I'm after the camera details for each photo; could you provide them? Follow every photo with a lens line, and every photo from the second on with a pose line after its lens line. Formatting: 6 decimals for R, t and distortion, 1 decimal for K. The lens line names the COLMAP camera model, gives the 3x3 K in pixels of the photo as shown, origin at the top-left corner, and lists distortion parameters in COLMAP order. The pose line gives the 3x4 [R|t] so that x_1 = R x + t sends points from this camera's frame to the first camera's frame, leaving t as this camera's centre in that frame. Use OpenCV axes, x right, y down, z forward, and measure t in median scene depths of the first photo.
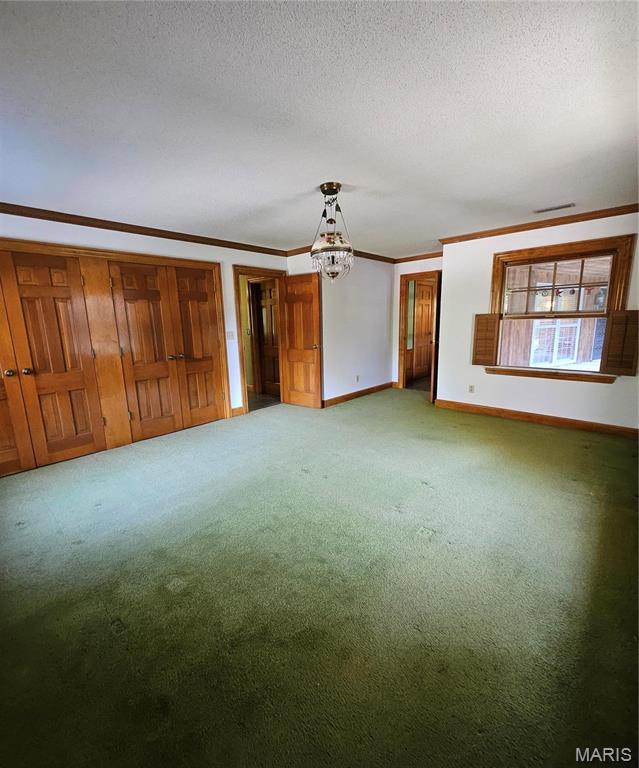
lens RADIAL K [[333.8, 0, 316.6], [0, 333.8, 385.1], [0, 0, 1]] dist [0.006017, -0.001412]
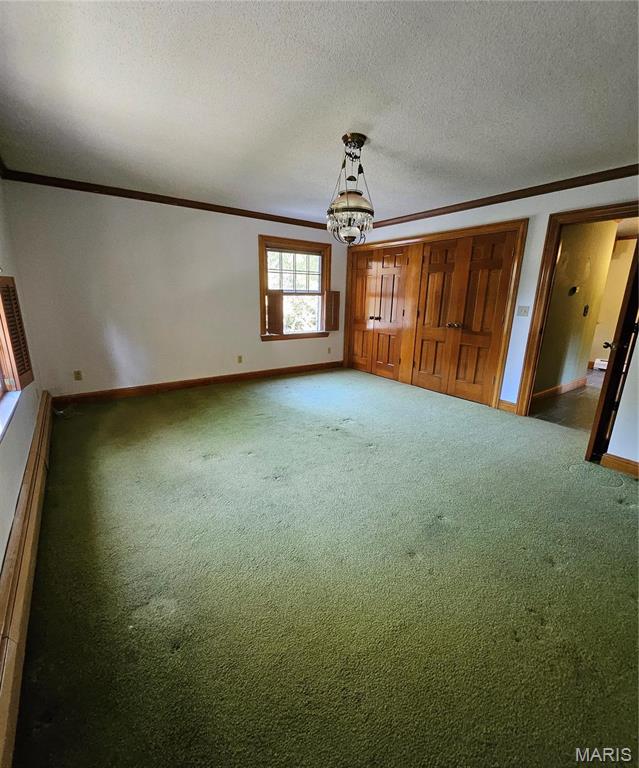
lens RADIAL K [[333.8, 0, 316.1], [0, 333.8, 380.3], [0, 0, 1]] dist [0.006017, -0.001412]
pose [[-0.199308, 0.256942, -0.945652, 0.690175], [-0.202636, 0.933349, 0.296307, -0.142639], [0.958757, 0.250680, -0.133959, 0.742178]]
